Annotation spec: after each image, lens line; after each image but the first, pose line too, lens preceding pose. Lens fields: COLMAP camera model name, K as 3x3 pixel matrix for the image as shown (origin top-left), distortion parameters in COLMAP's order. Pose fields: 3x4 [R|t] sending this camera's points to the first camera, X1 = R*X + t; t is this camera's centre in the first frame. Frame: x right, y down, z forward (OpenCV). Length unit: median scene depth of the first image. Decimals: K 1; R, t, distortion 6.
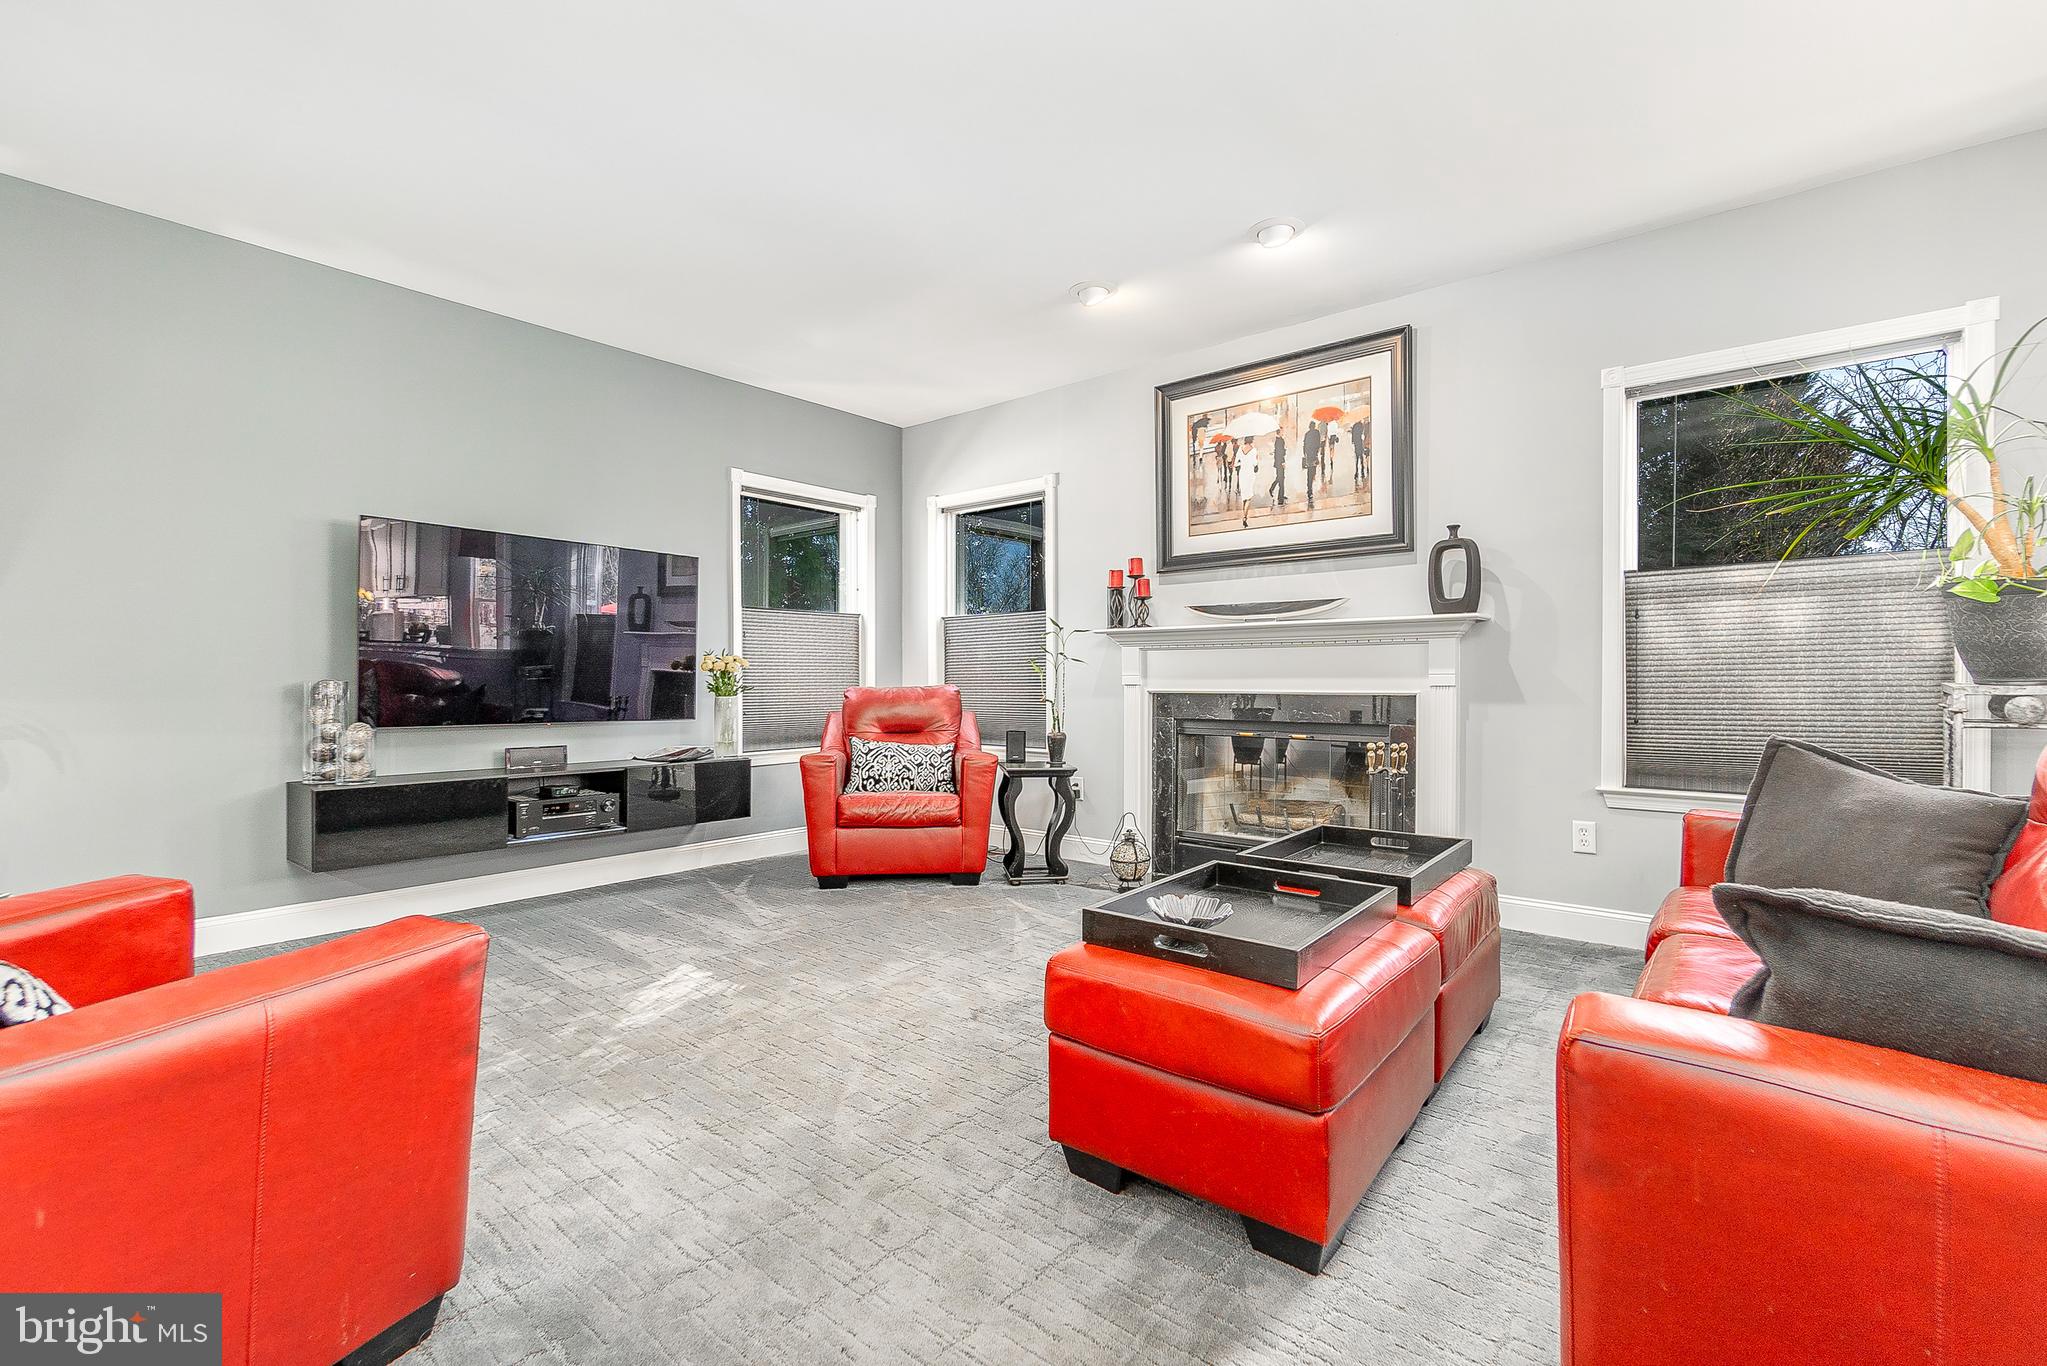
lens RADIAL K [[938.4, 0, 979.4], [0, 938.4, 695.9], [0, 0, 1]] dist [-0.001452, -0.000208]
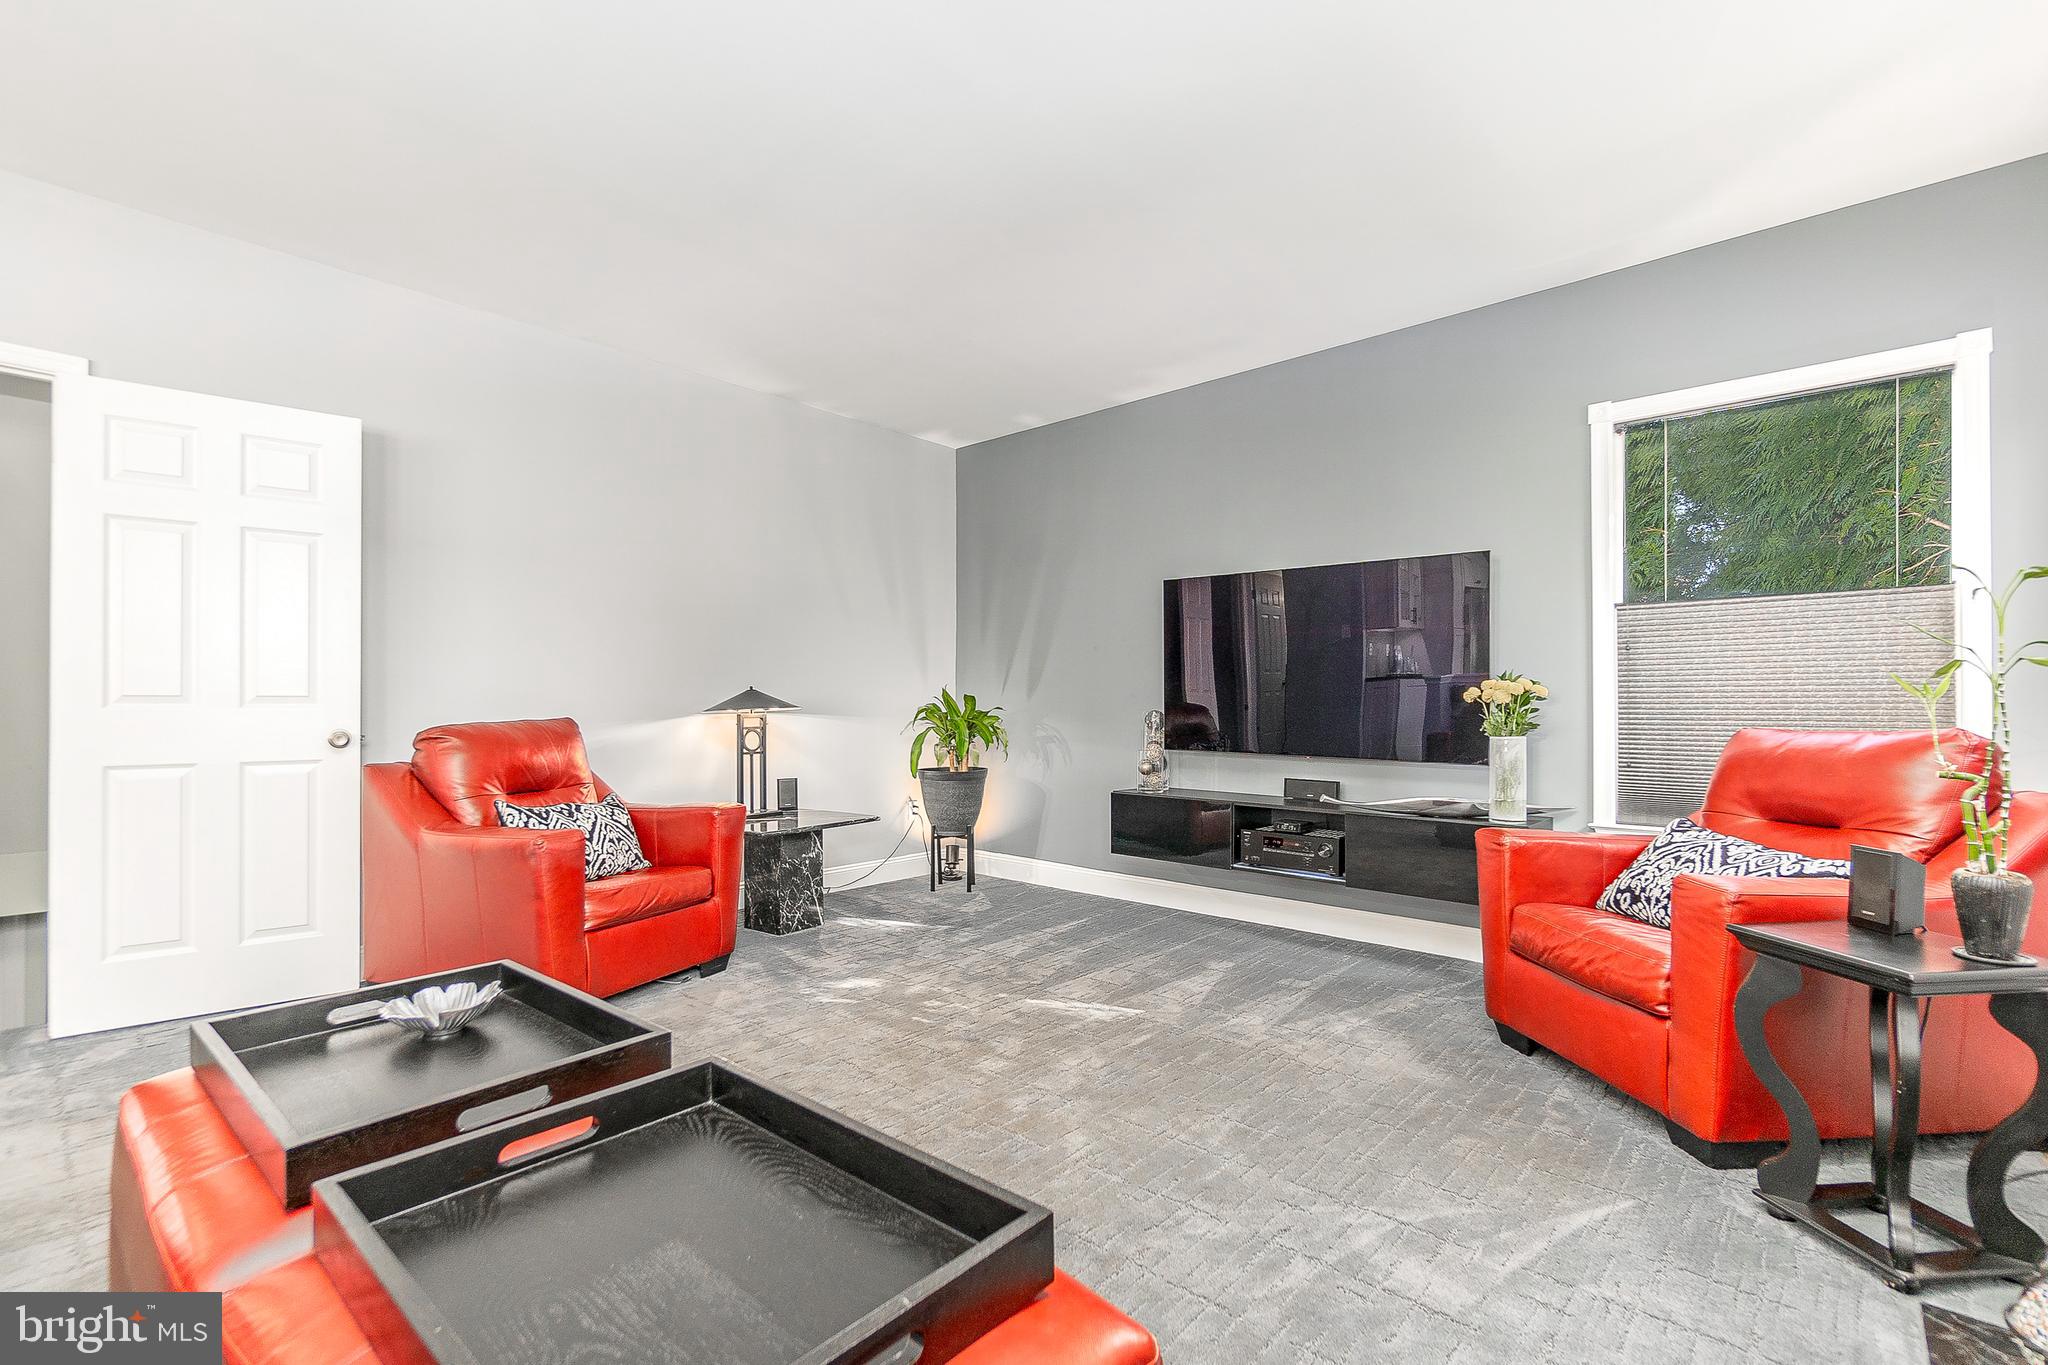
lens RADIAL K [[904.1, 0, 1014.2], [0, 904.1, 696.4], [0, 0, 1]] dist [0.000475, 0.000162]
pose [[-0.031520, -0.008764, -0.999465, 0.482006], [-0.012125, 0.999891, -0.008385, -0.022457], [0.999430, 0.011855, -0.031623, 0.704518]]
